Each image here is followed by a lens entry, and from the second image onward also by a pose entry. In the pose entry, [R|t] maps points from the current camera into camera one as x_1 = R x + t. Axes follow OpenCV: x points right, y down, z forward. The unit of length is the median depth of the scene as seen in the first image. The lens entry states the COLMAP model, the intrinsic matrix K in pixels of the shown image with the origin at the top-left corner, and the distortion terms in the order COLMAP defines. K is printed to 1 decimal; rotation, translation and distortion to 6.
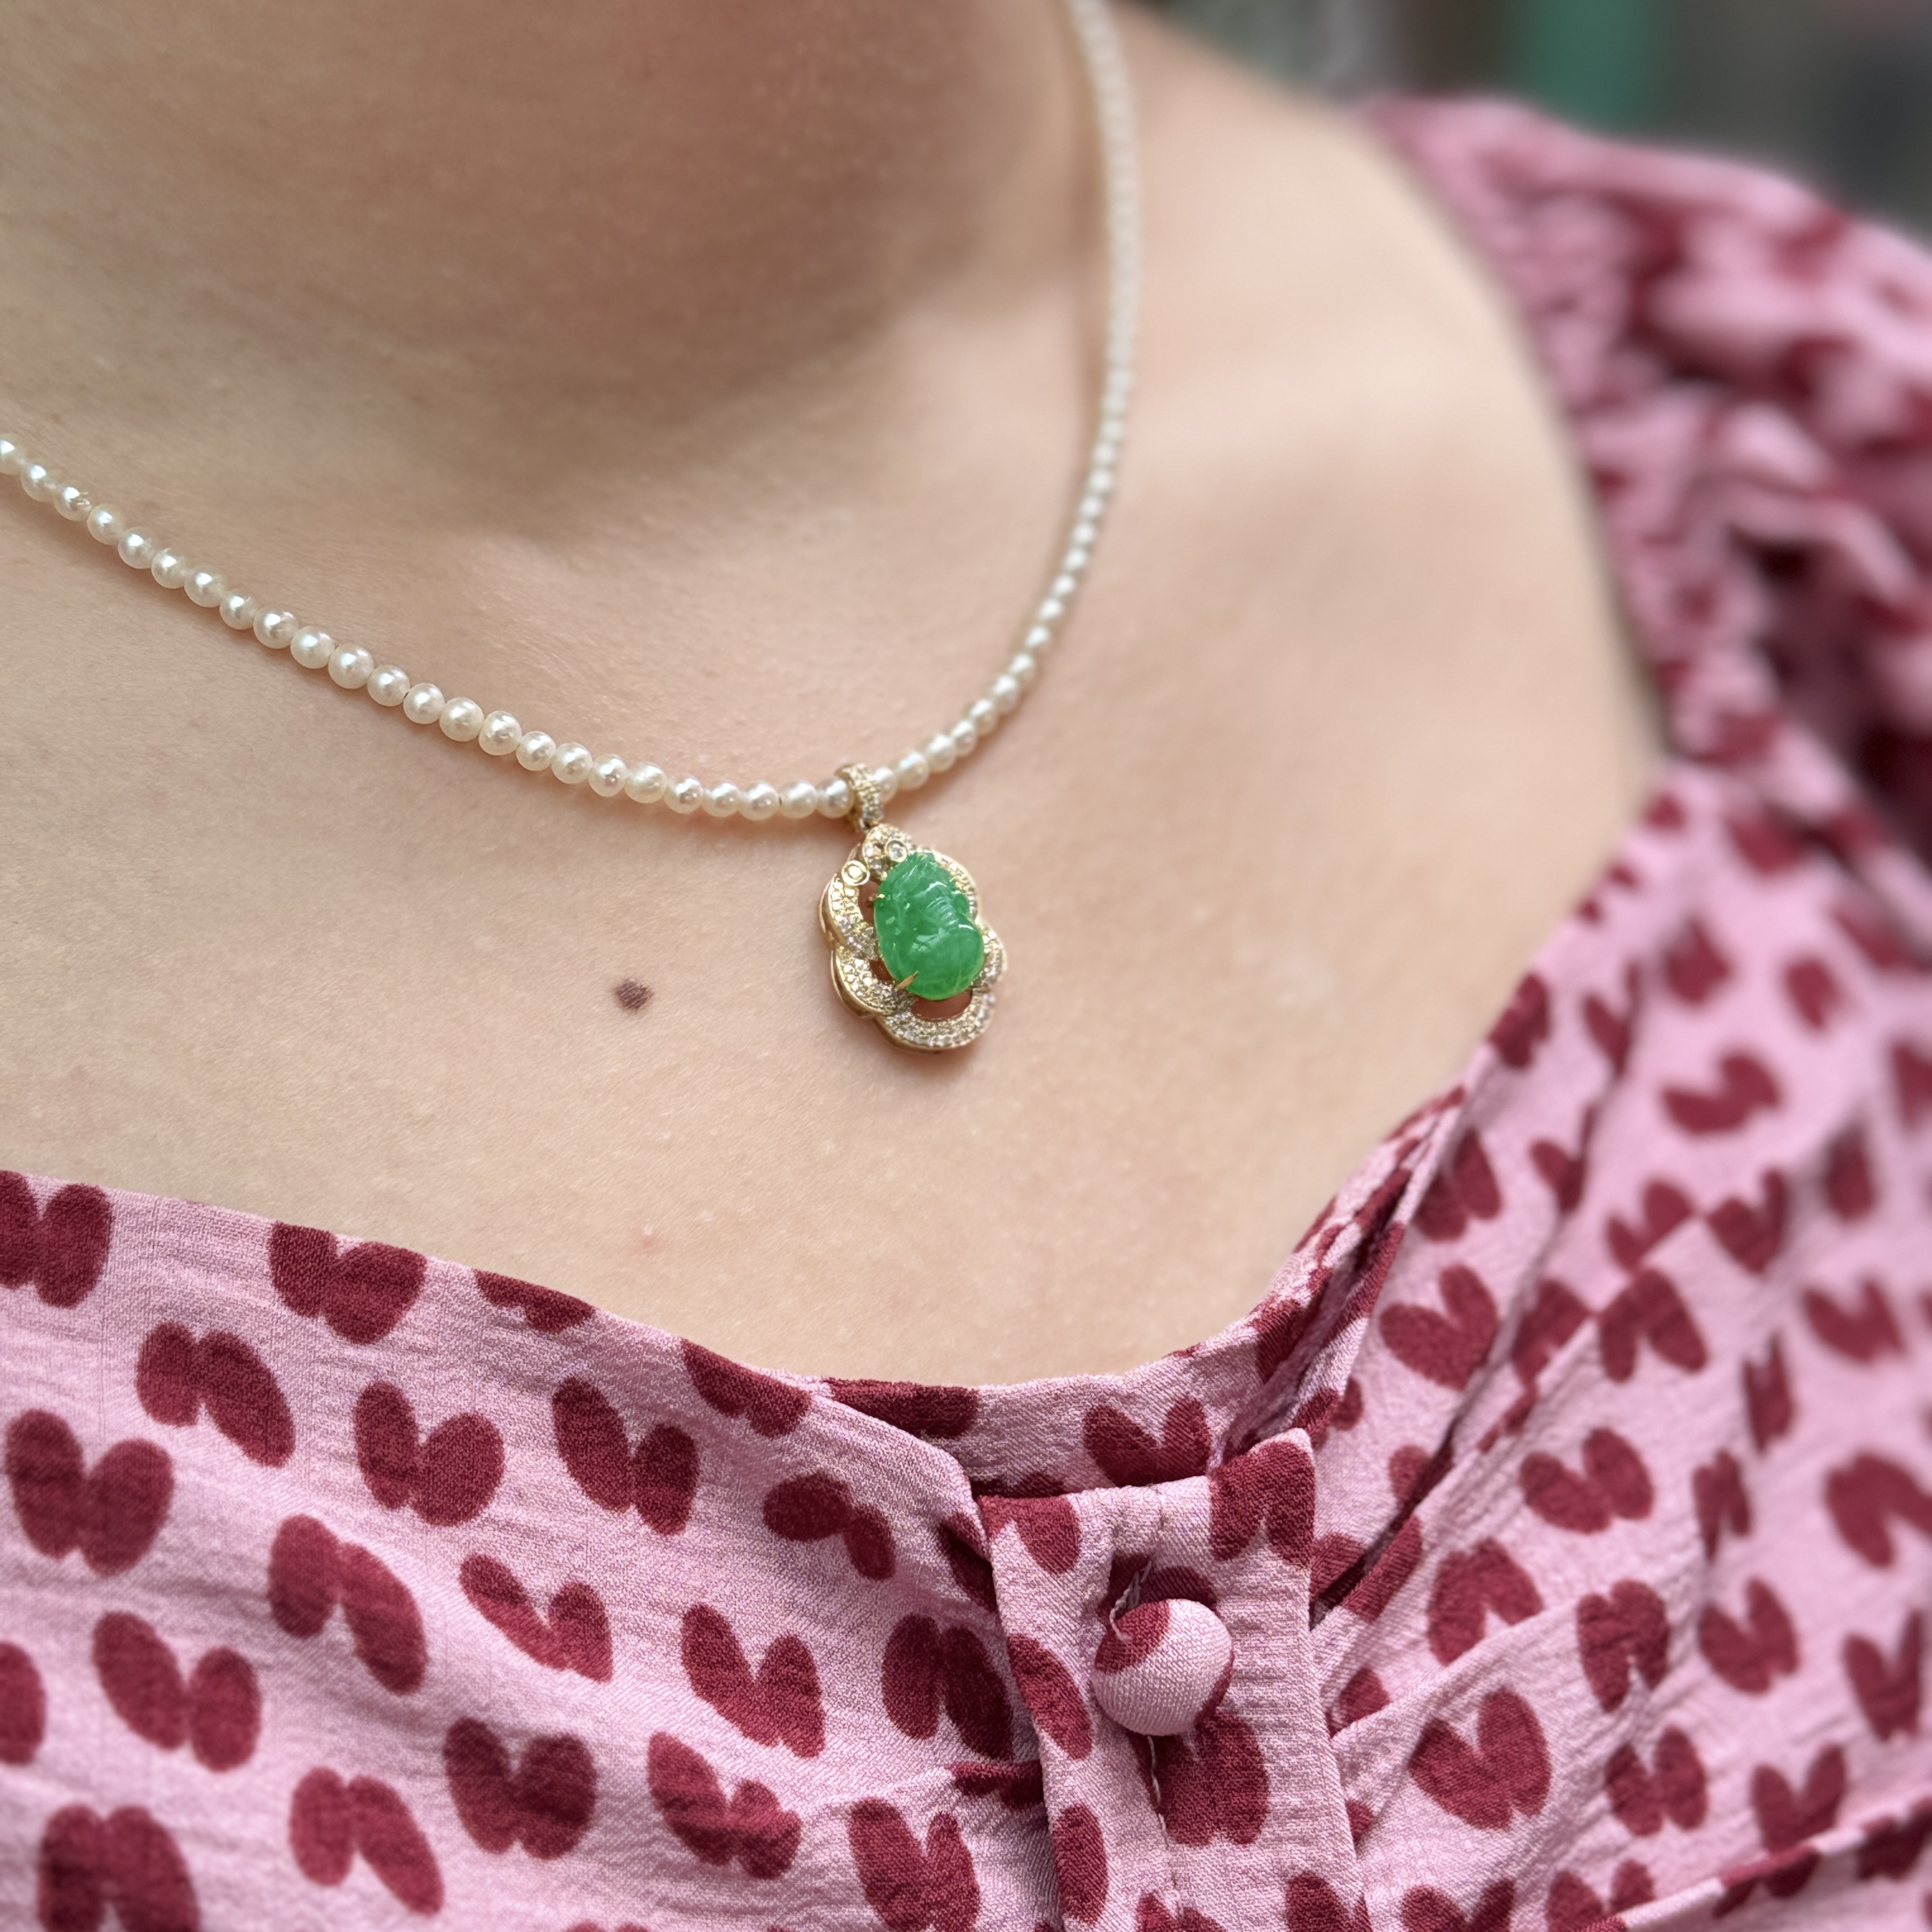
lens RADIAL K [[3697.9, 0, 895.1], [0, 3697.9, 964.9], [0, 0, 1]] dist [0.107105, 0.403348]
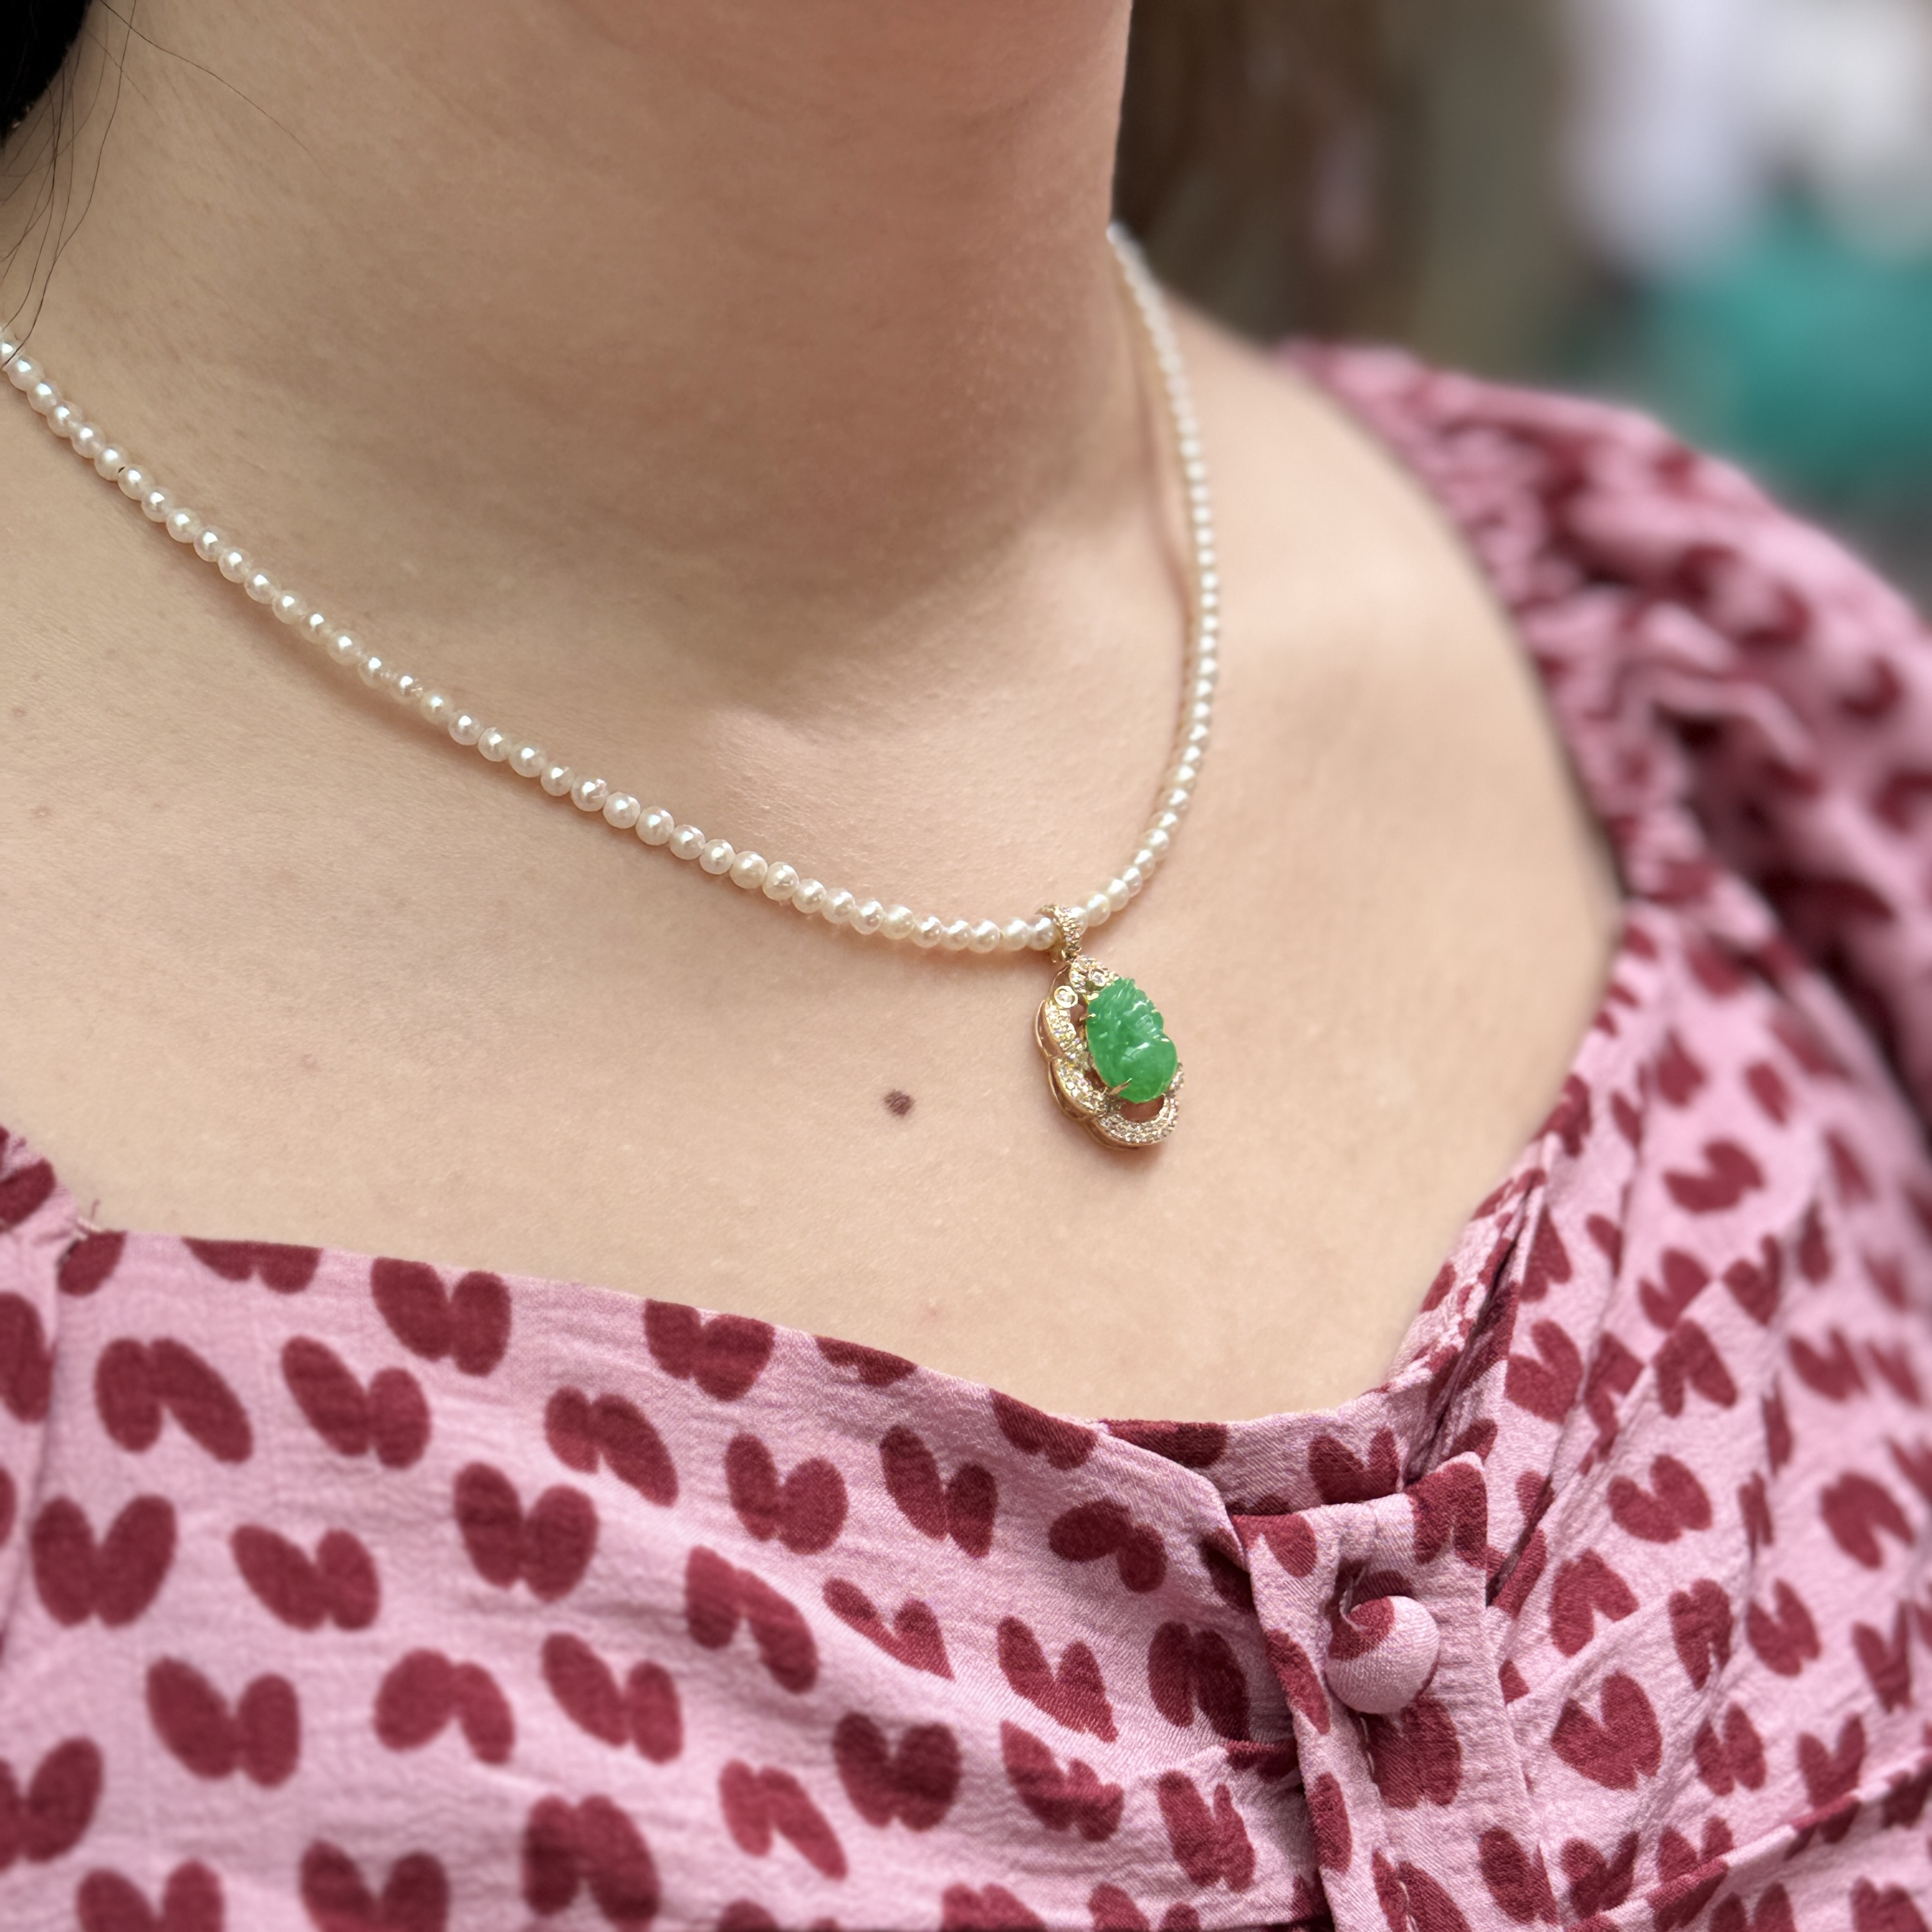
lens RADIAL K [[3758.2, 0, 968.5], [0, 3758.2, 896.5], [0, 0, 1]] dist [0.056321, 0.521670]
pose [[0.985449, -0.015125, 0.169295, -0.258535], [0.027451, 0.997119, -0.070707, 0.028889], [-0.167738, 0.074325, 0.983026, -0.181649]]
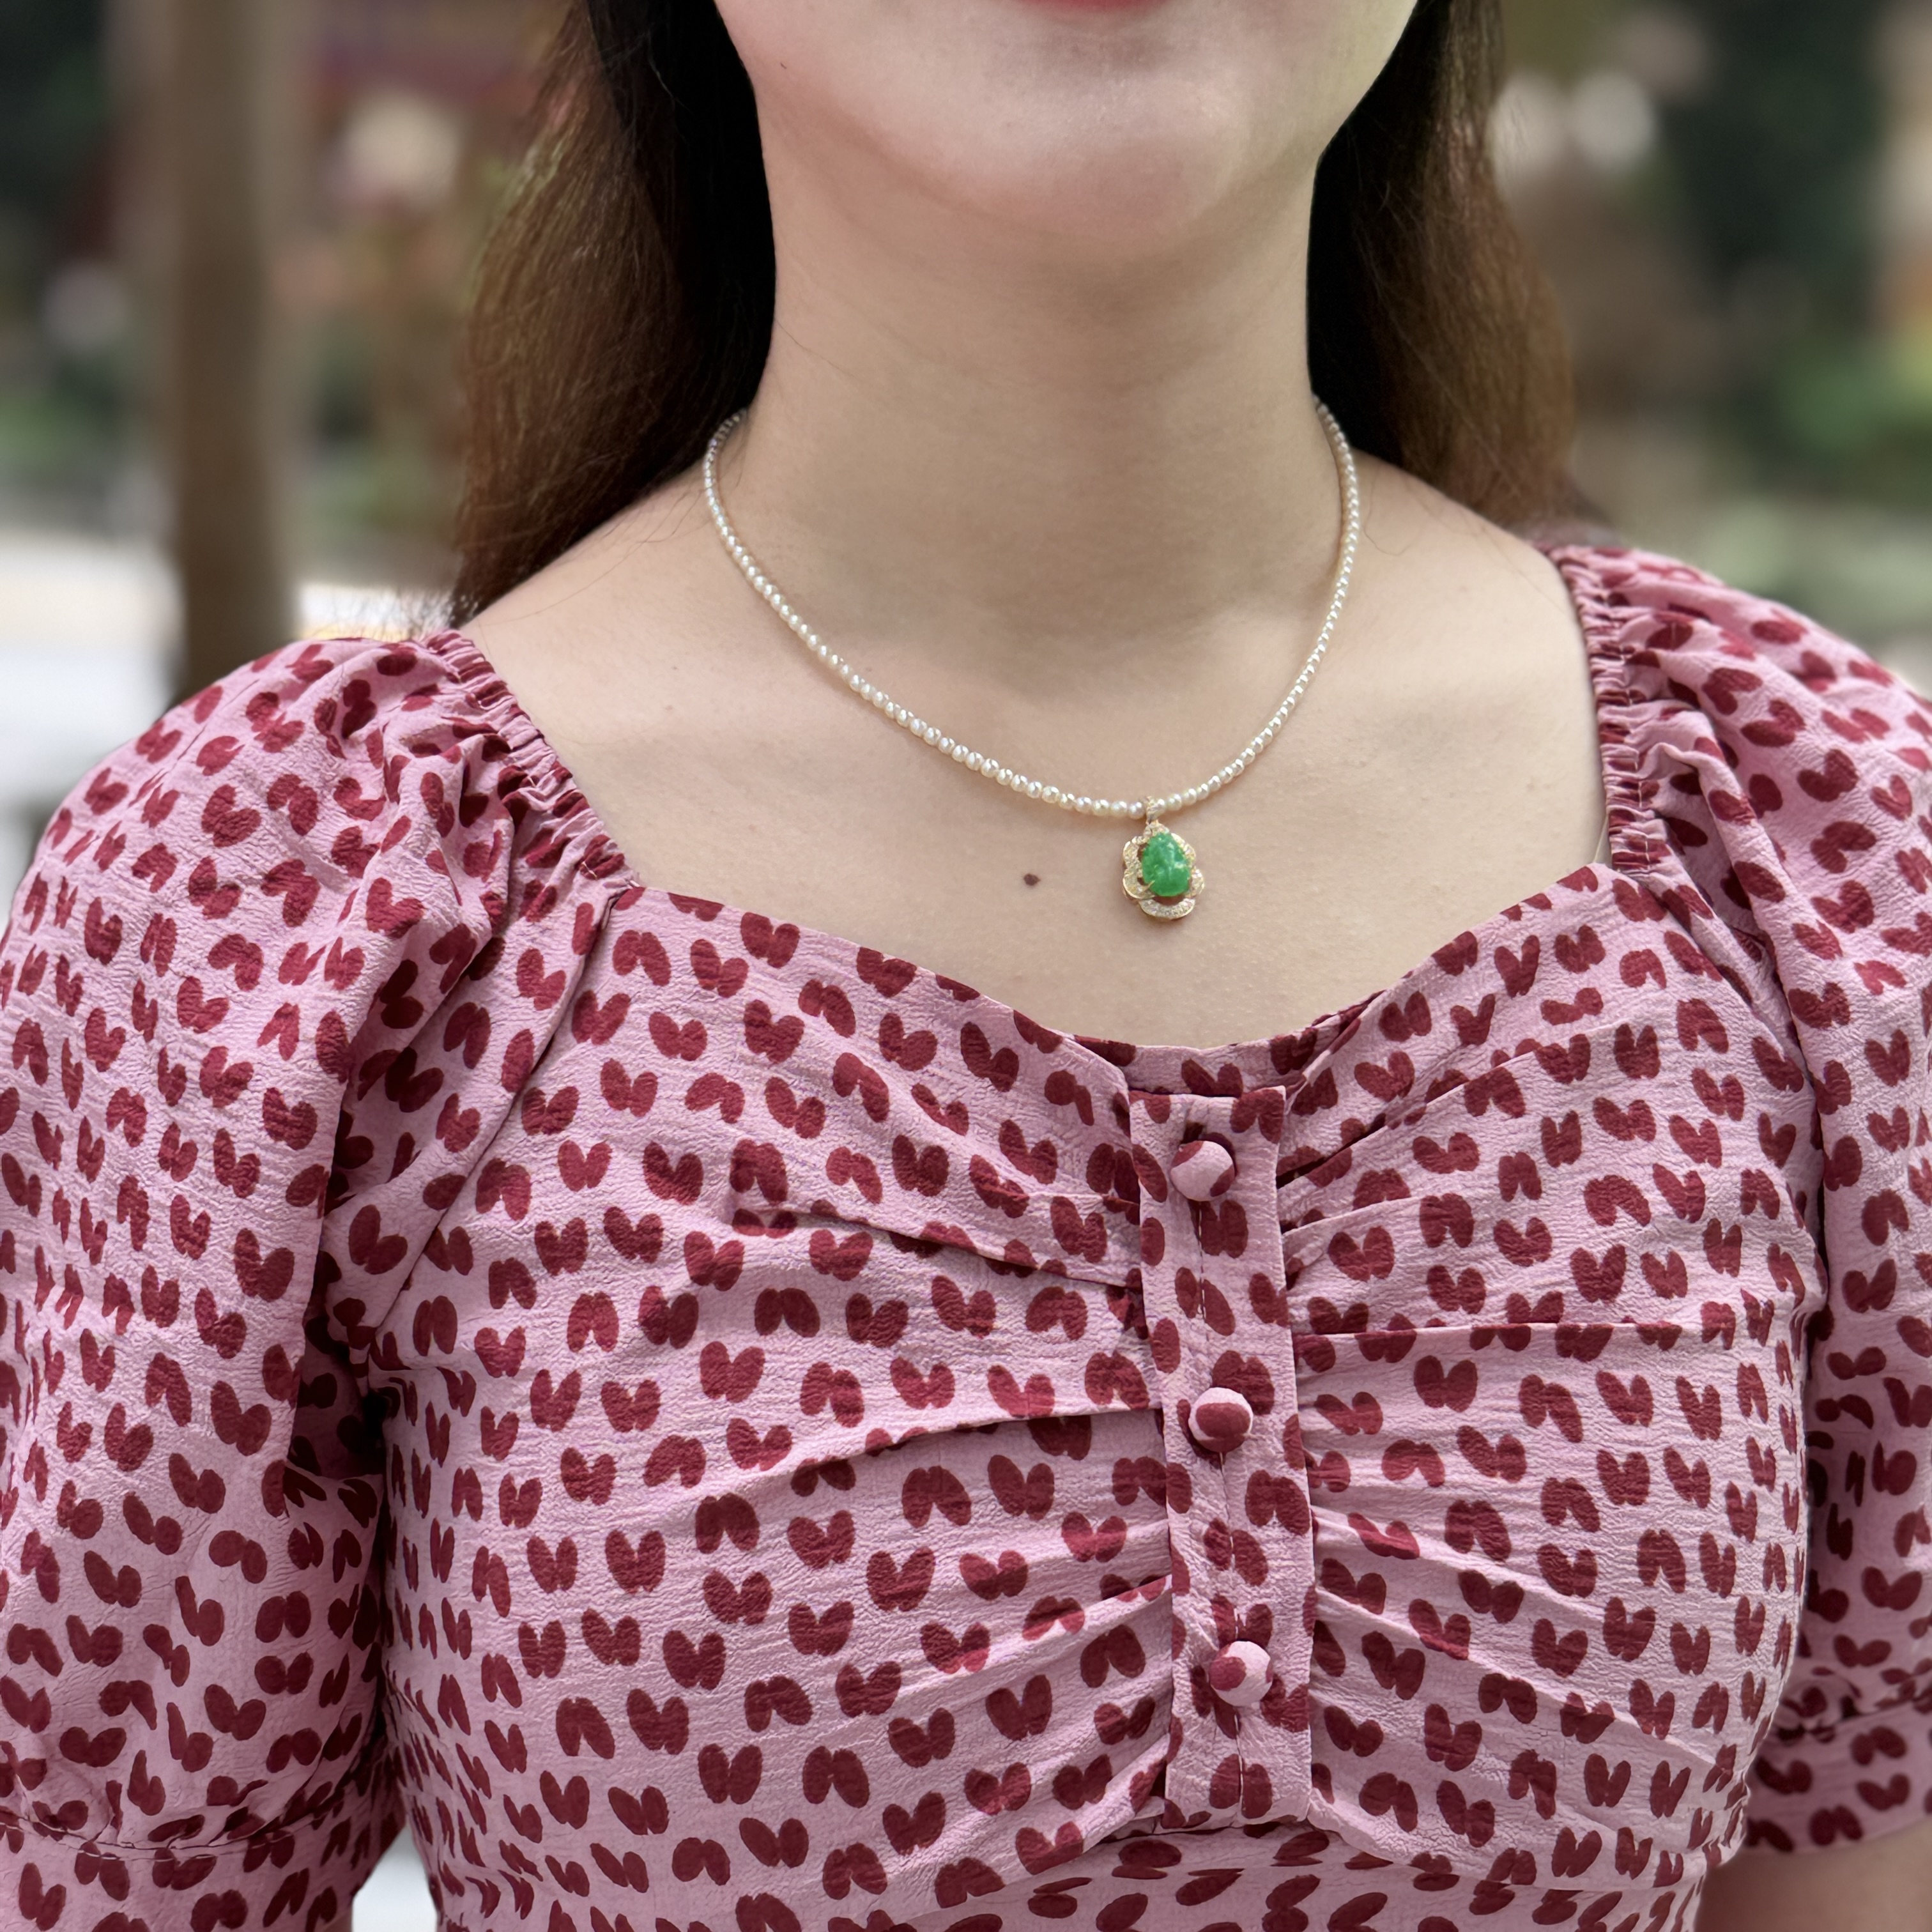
lens RADIAL K [[3673.3, 0, 960.4], [0, 3673.3, 835.9], [0, 0, 1]] dist [0.159430, -0.297979]
pose [[0.955624, 0.073657, -0.285232, 0.570888], [-0.117259, 0.983336, -0.138926, 0.320087], [0.270246, 0.166207, 0.948337, -1.270722]]
